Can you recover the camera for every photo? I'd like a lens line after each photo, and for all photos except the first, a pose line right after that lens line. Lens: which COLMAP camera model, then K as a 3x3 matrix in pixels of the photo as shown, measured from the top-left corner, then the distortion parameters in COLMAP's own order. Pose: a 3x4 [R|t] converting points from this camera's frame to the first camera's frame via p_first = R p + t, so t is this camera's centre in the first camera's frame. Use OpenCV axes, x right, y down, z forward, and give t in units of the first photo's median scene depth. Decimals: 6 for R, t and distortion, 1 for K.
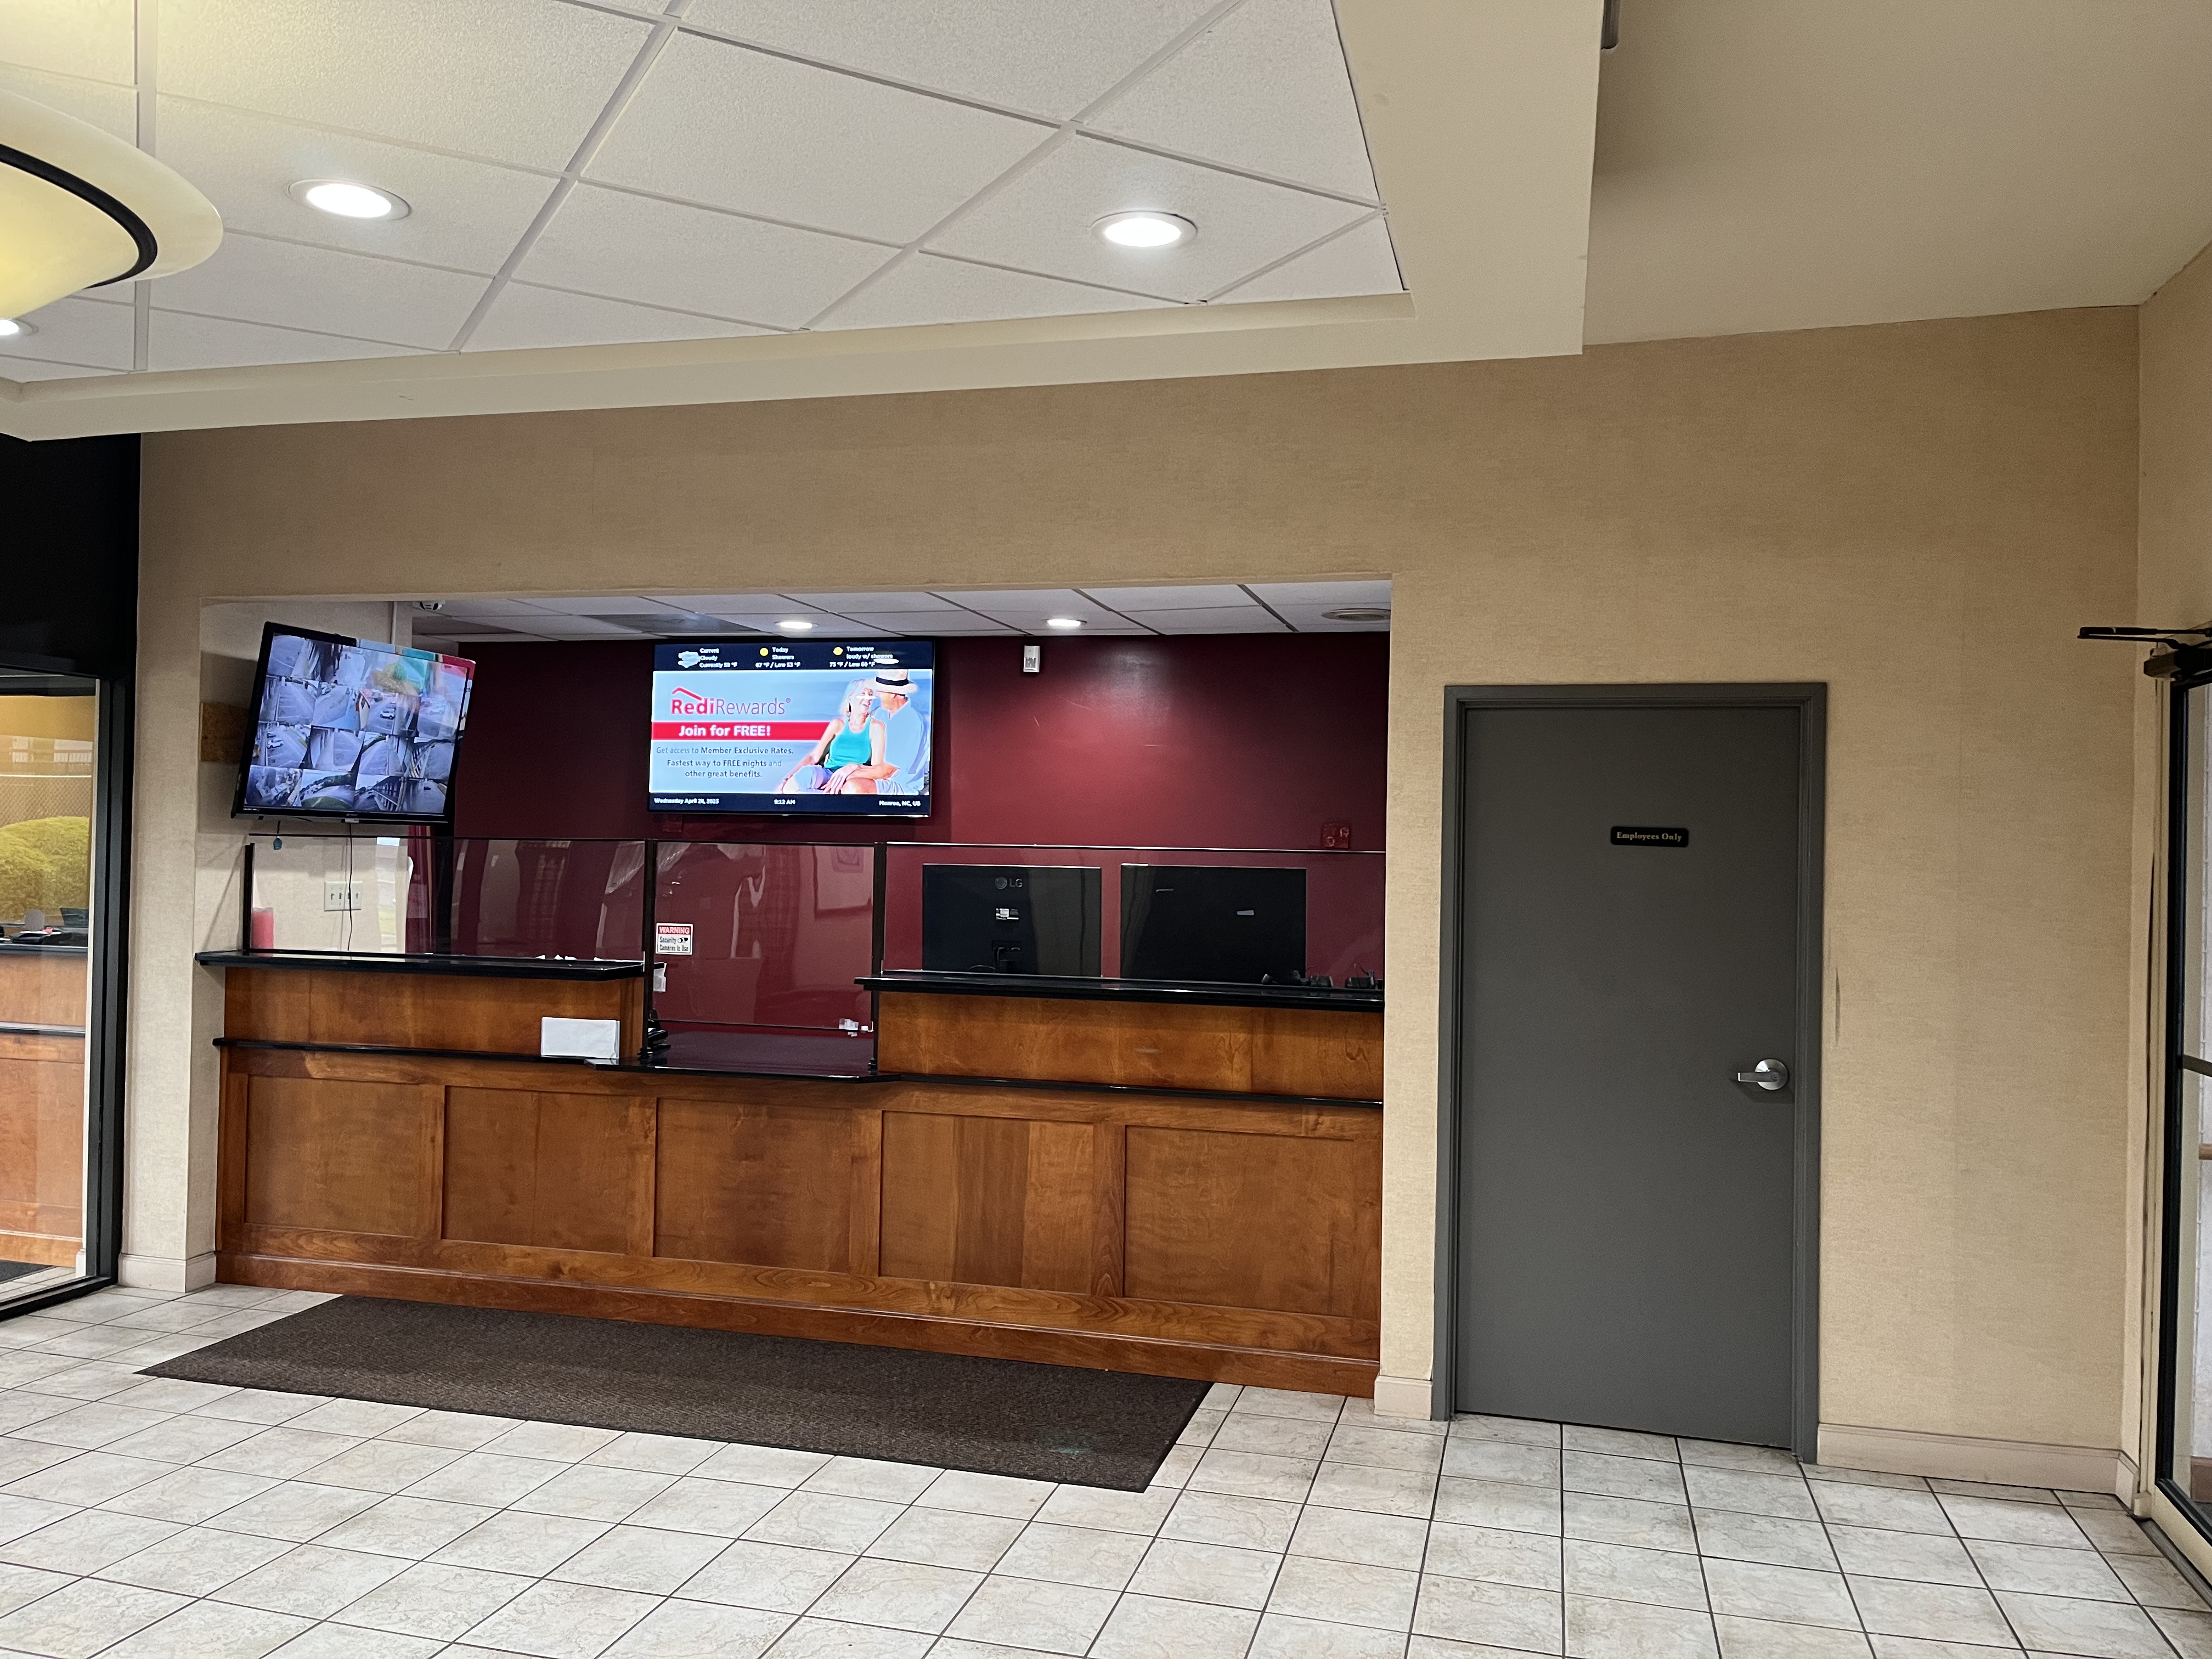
lens RADIAL K [[1687.8, 0, 1106.0], [0, 1687.8, 829.5], [0, 0, 1]] dist [0.054233, -0.077425]
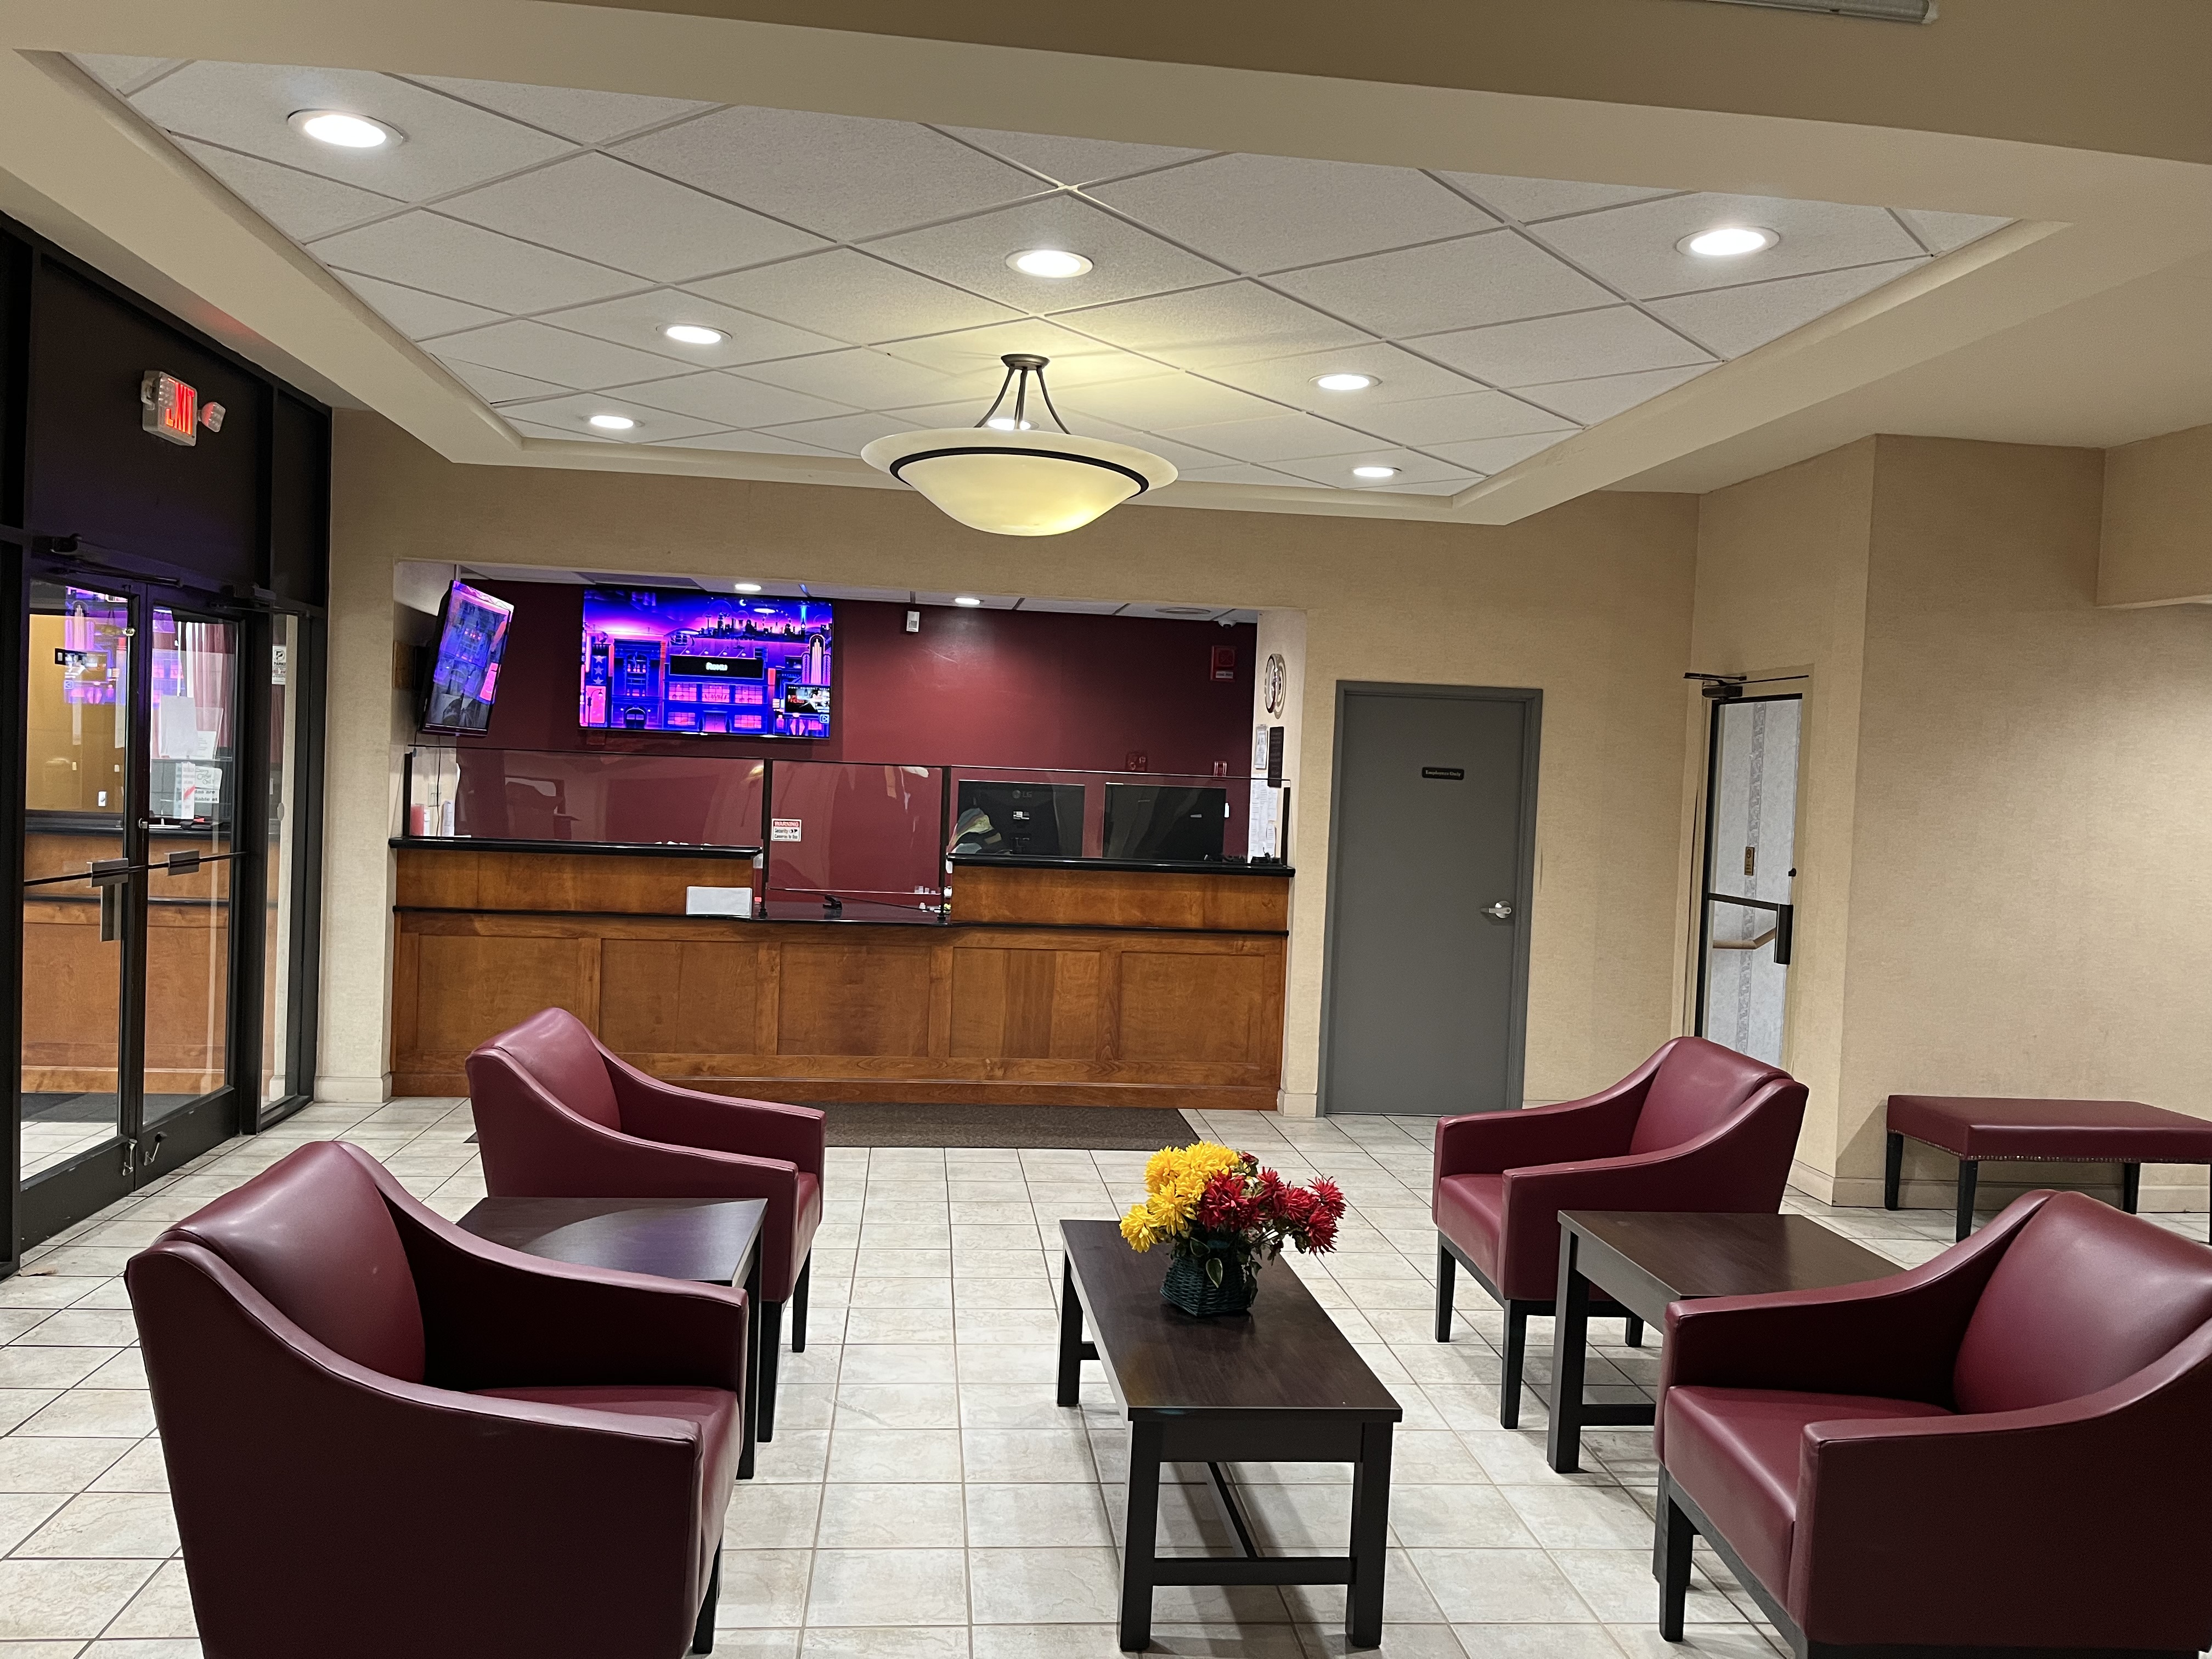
lens RADIAL K [[1675.3, 0, 1108.3], [0, 1675.3, 839.3], [0, 0, 1]] dist [0.072184, -0.124845]
pose [[0.928148, 0.003596, 0.372195, -0.552859], [-0.027805, 0.997829, 0.059696, -0.019054], [-0.371172, -0.065756, 0.926233, -0.402396]]
